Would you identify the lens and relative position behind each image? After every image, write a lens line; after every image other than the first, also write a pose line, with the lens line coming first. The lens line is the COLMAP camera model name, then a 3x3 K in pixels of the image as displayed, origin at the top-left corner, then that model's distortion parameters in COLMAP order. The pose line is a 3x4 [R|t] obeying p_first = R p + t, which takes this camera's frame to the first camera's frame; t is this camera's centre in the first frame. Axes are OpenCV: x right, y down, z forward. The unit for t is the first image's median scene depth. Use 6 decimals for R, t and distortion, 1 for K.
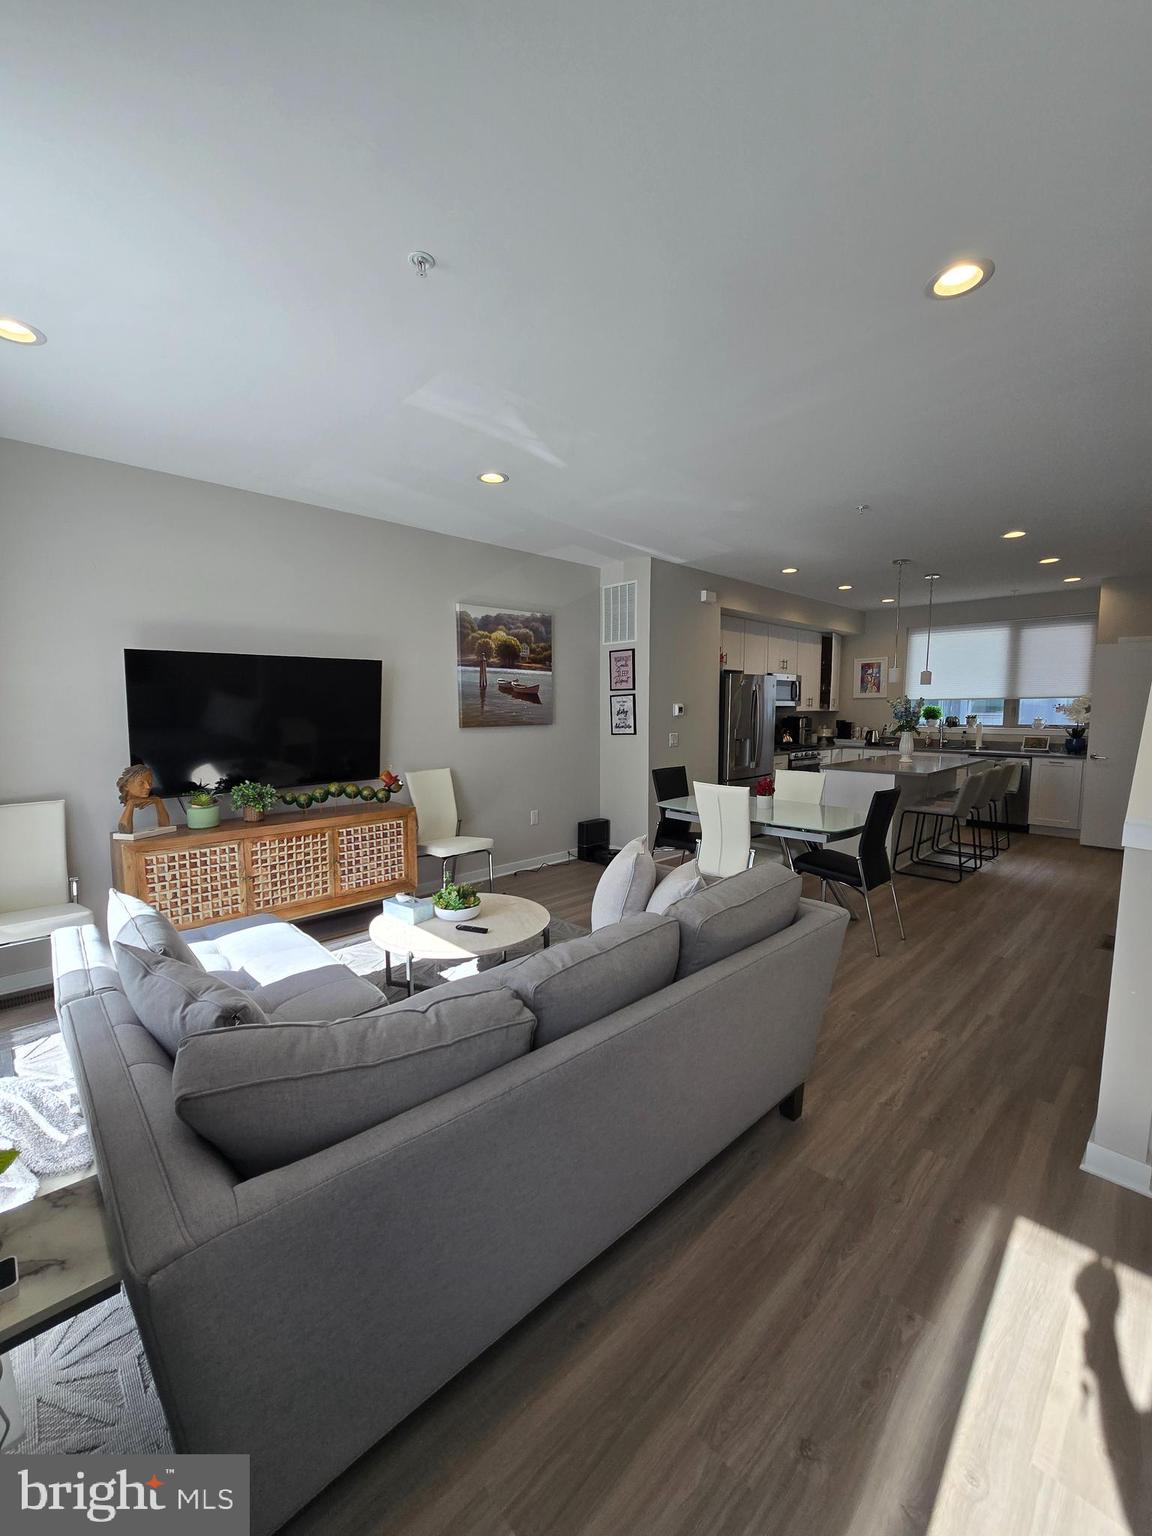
lens RADIAL K [[626.7, 0, 578.3], [0, 626.7, 765.8], [0, 0, 1]] dist [-0.001901, 0.001122]
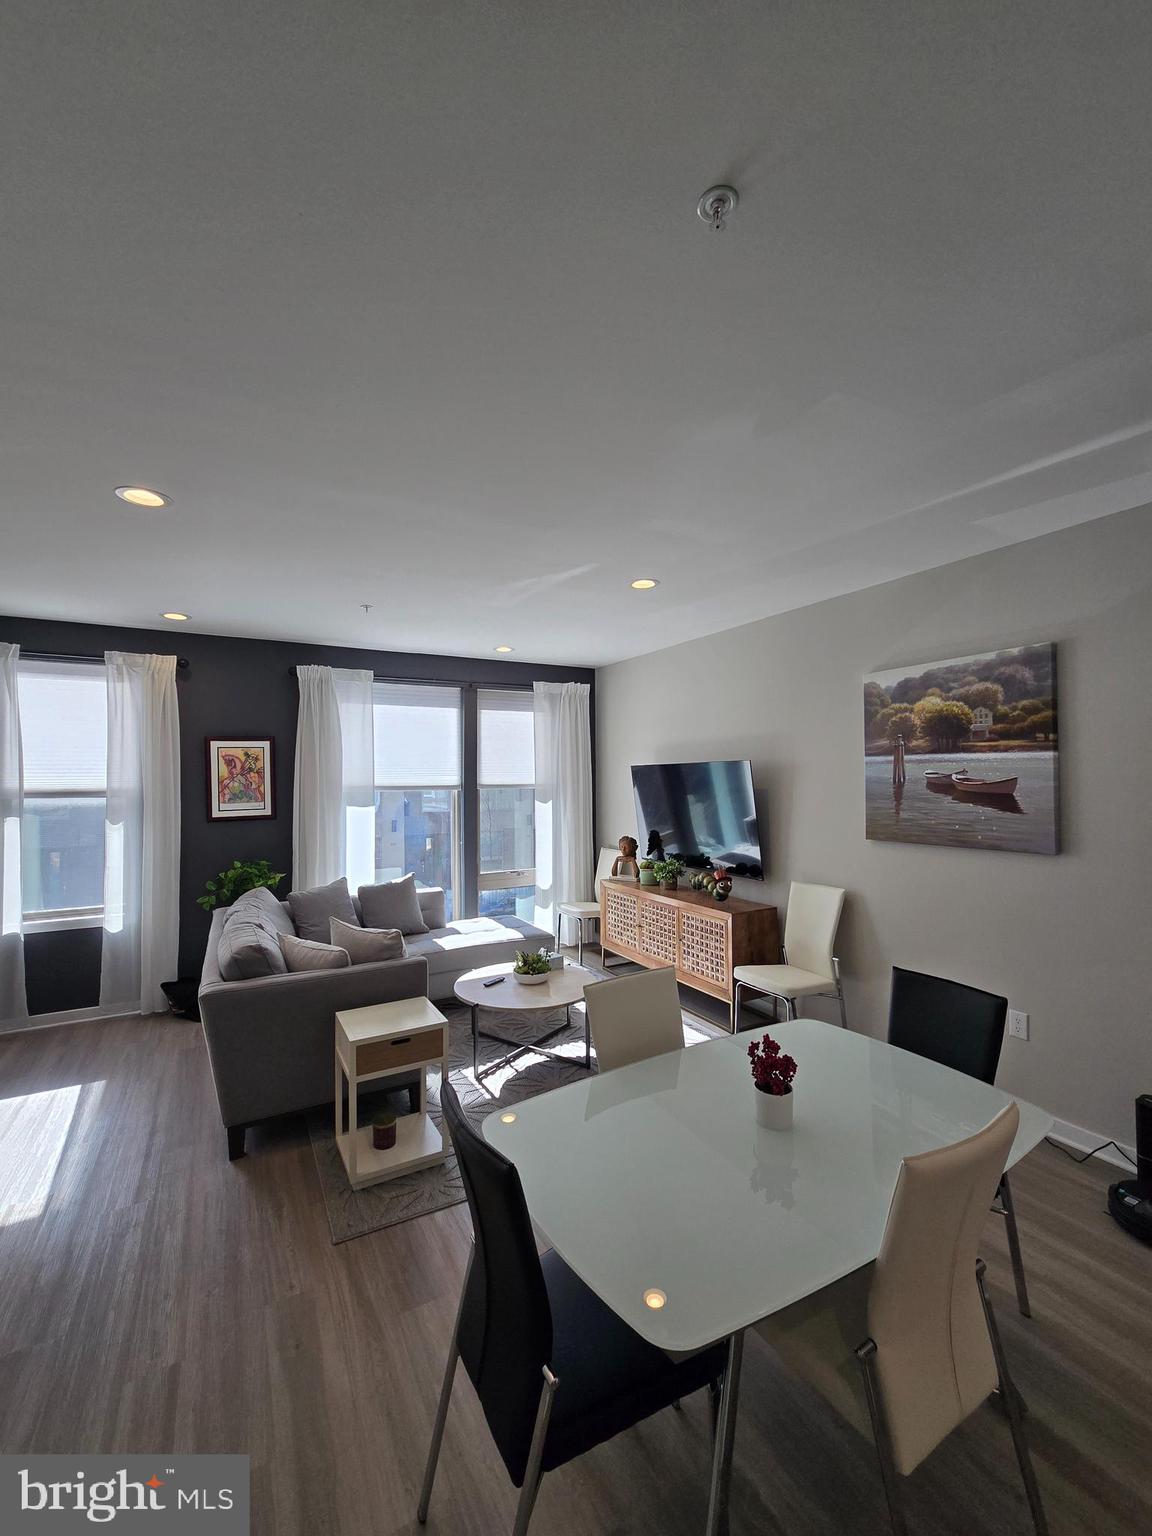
lens RADIAL K [[626.7, 0, 574.8], [0, 626.7, 765.2], [0, 0, 1]] dist [-0.001901, 0.001122]
pose [[-0.255627, -0.015777, -0.966647, 0.567242], [-0.082092, 0.996610, 0.005443, -0.113333], [0.963284, 0.080745, -0.256055, 0.782995]]
